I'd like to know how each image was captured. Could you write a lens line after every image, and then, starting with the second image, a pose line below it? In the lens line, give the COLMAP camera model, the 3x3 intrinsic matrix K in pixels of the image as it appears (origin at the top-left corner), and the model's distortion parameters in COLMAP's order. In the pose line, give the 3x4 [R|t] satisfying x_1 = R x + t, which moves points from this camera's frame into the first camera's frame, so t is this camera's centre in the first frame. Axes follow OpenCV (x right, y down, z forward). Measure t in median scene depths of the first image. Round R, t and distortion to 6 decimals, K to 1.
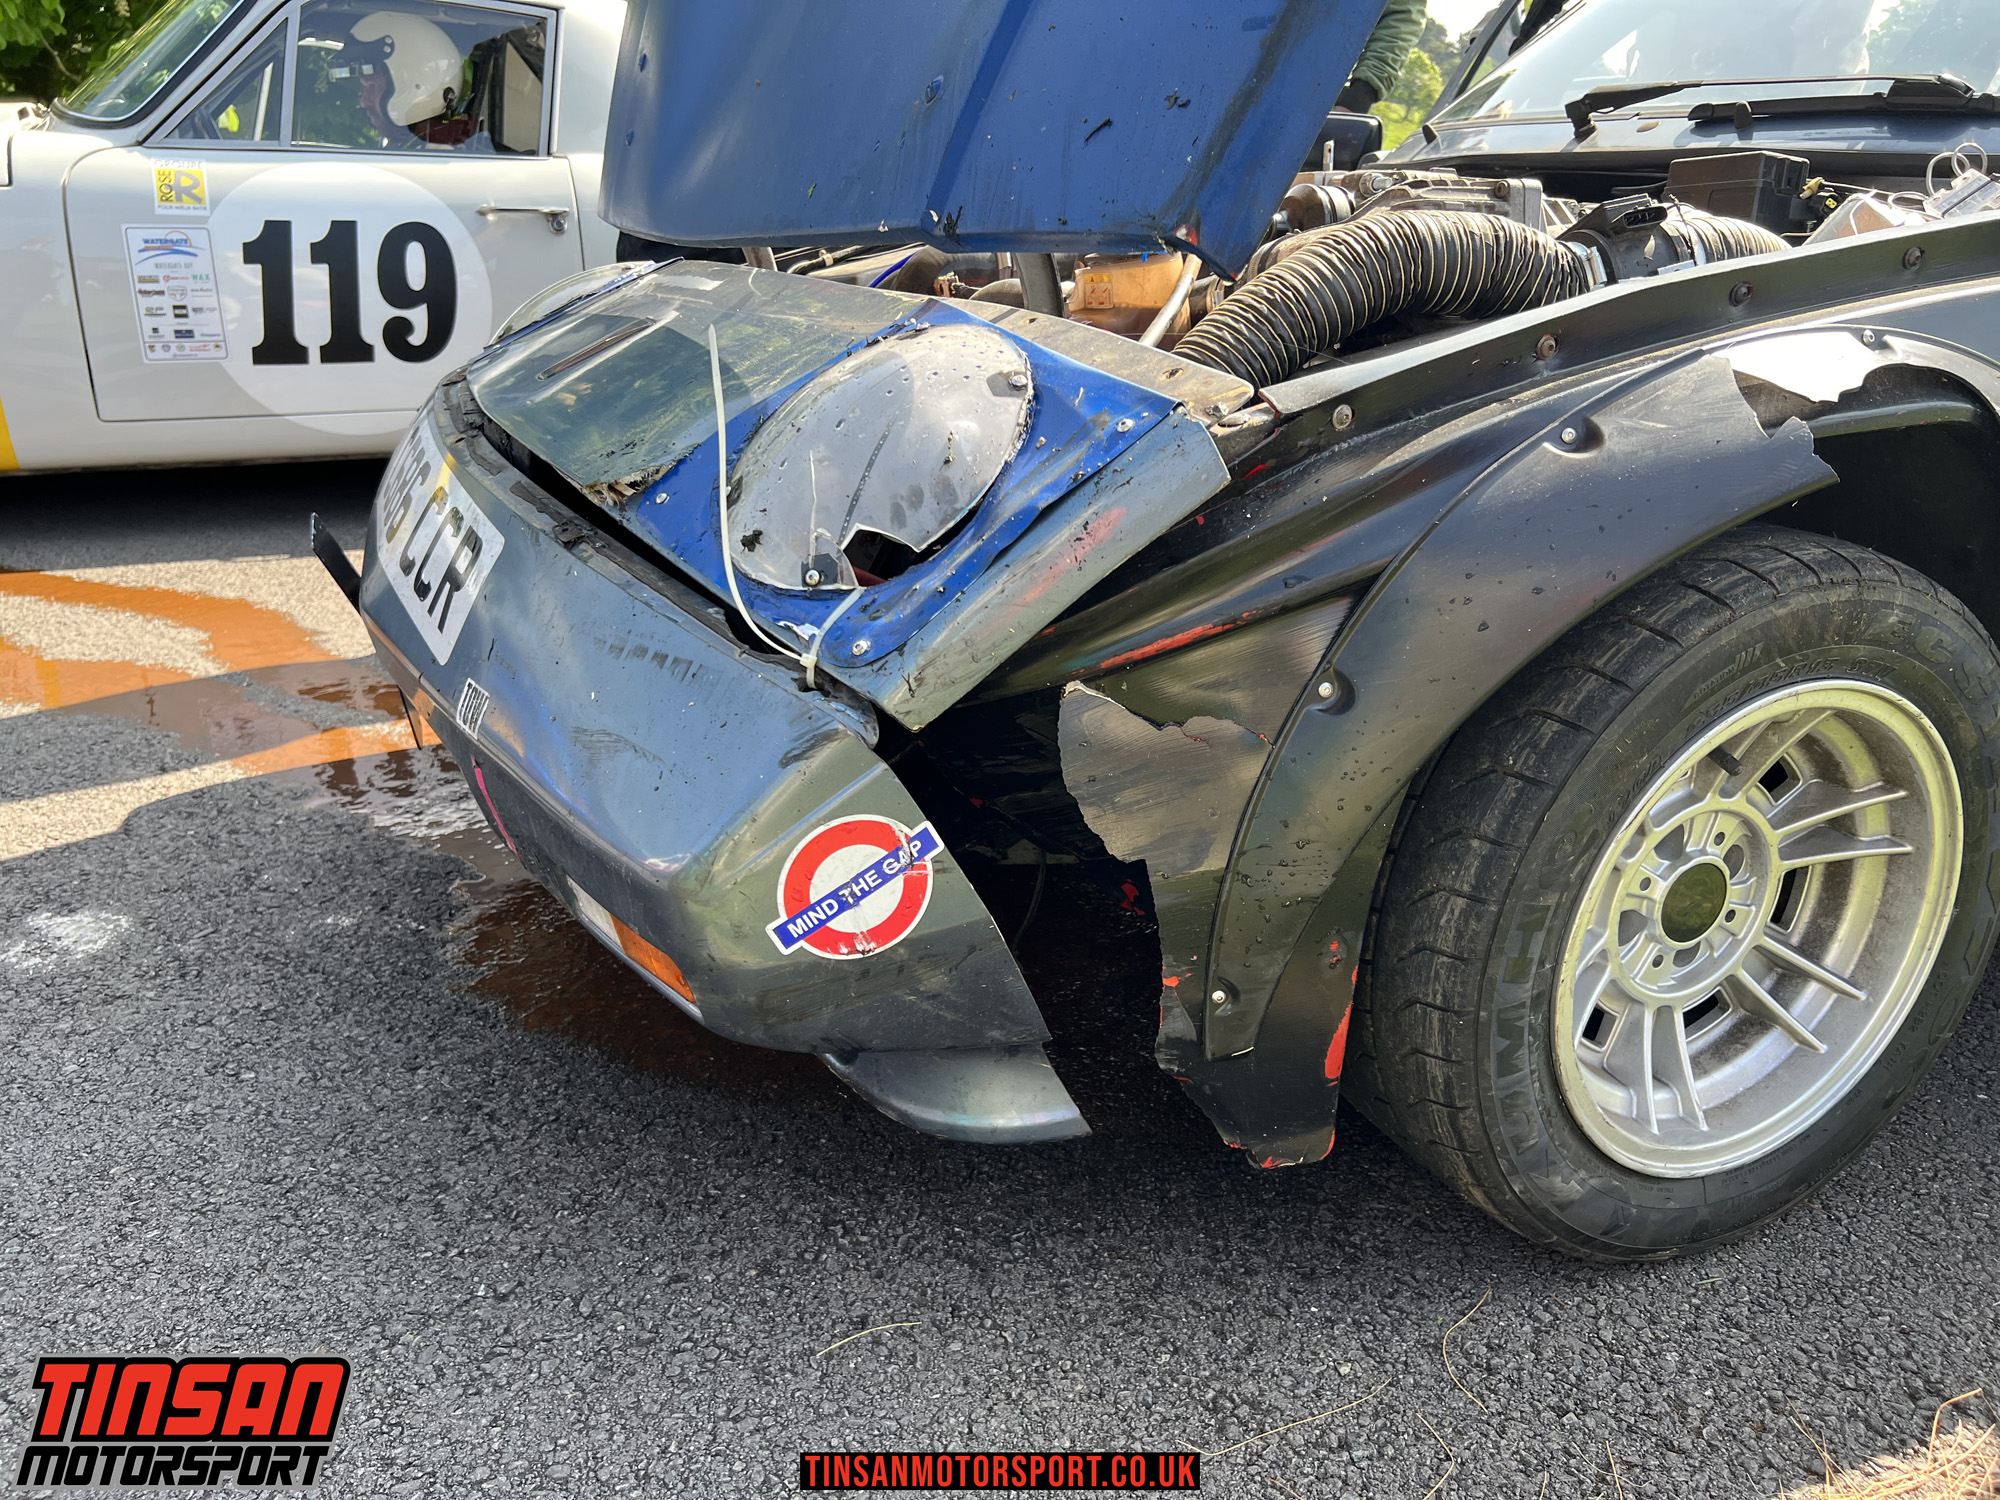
lens RADIAL K [[1499.2, 0, 983.8], [0, 1499.2, 748.7], [0, 0, 1]] dist [0.048733, -0.058103]
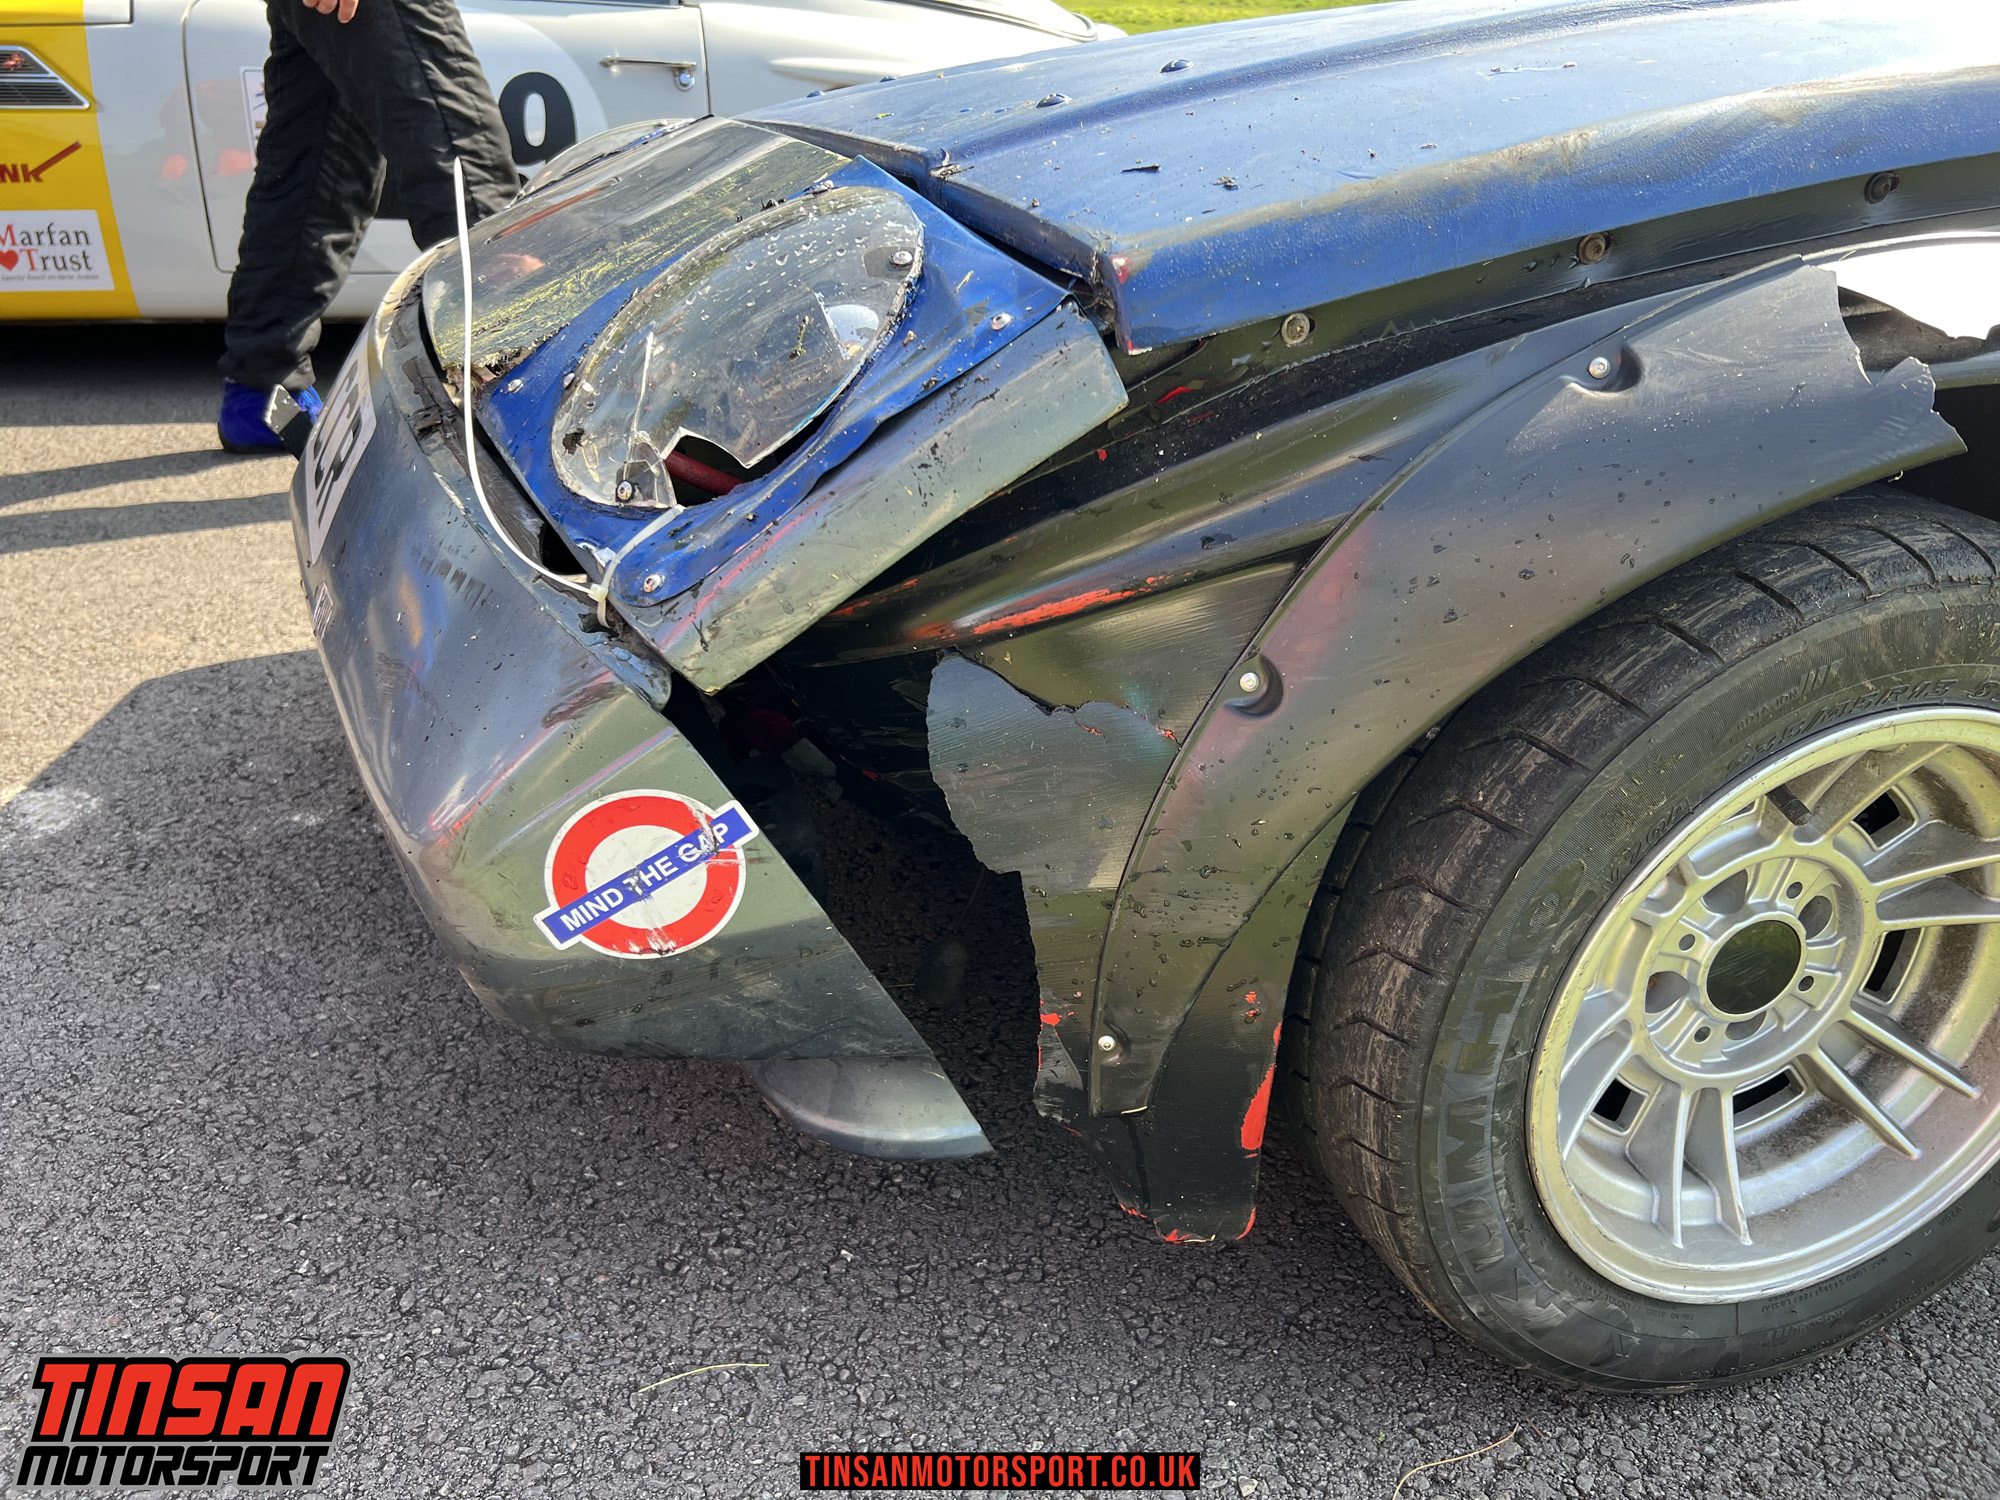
lens RADIAL K [[1499.2, 0, 1006.4], [0, 1499.2, 748.6], [0, 0, 1]] dist [0.048733, -0.058103]
pose [[0.990535, 0.076660, -0.113855, 0.164196], [-0.068644, 0.994986, 0.072743, -0.042358], [0.118861, -0.064239, 0.990831, 0.178522]]
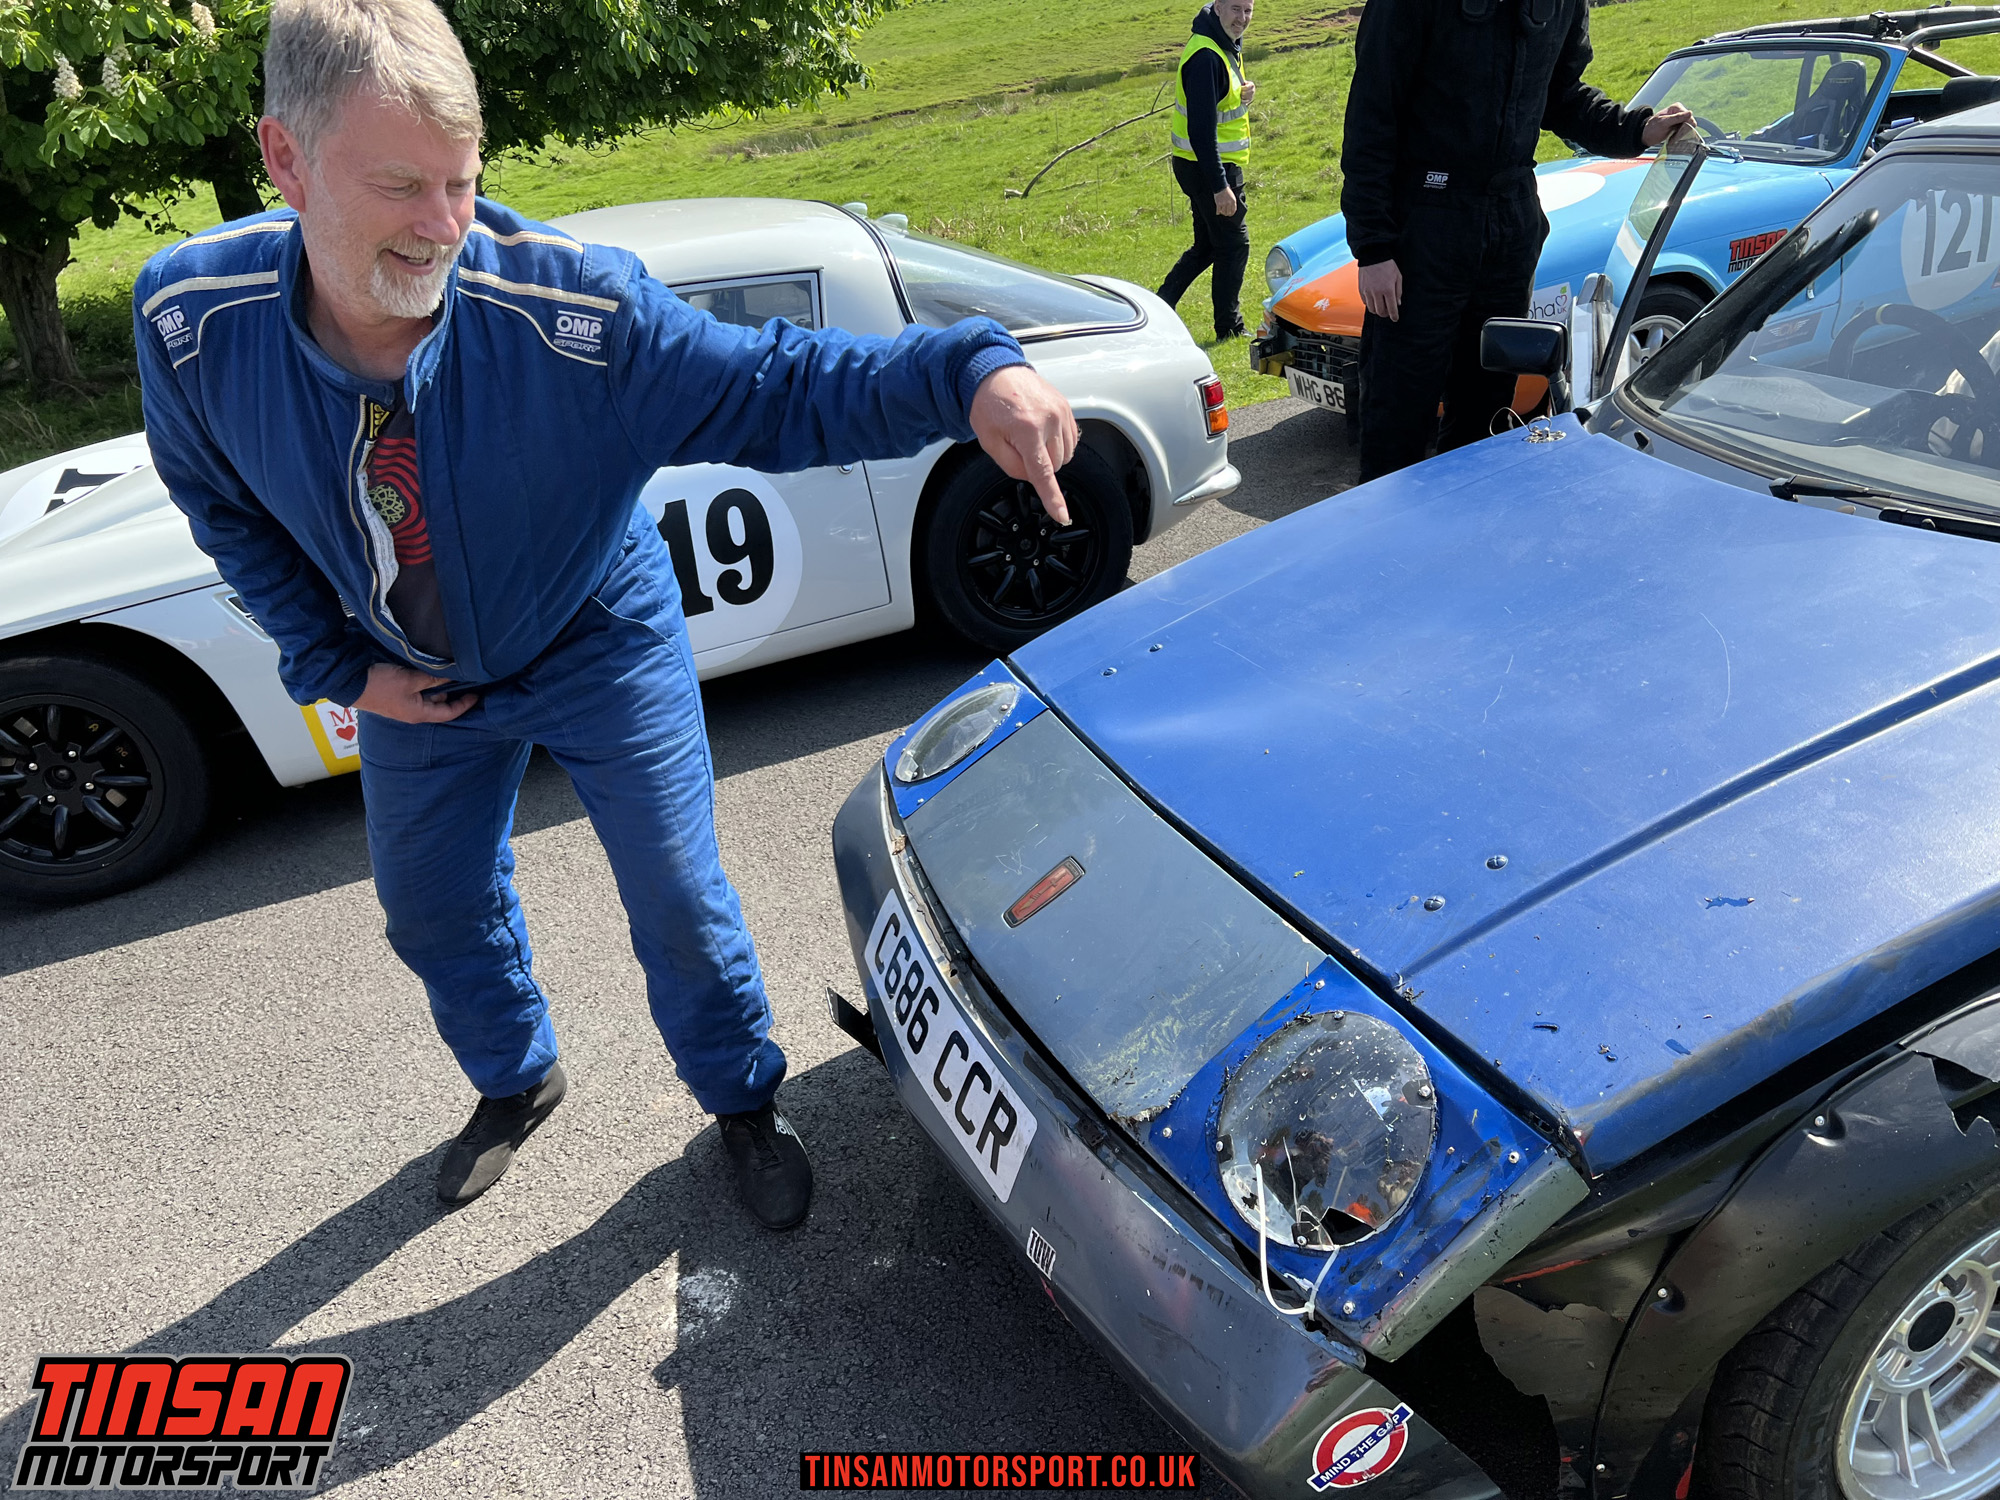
lens RADIAL K [[1499.2, 0, 1016.0], [0, 1499.2, 731.8], [0, 0, 1]] dist [0.048733, -0.058103]
pose [[0.986986, -0.115592, -0.111788, -0.145999], [0.125460, 0.988393, 0.085670, -0.674147], [0.100587, -0.098580, 0.990032, -0.414269]]
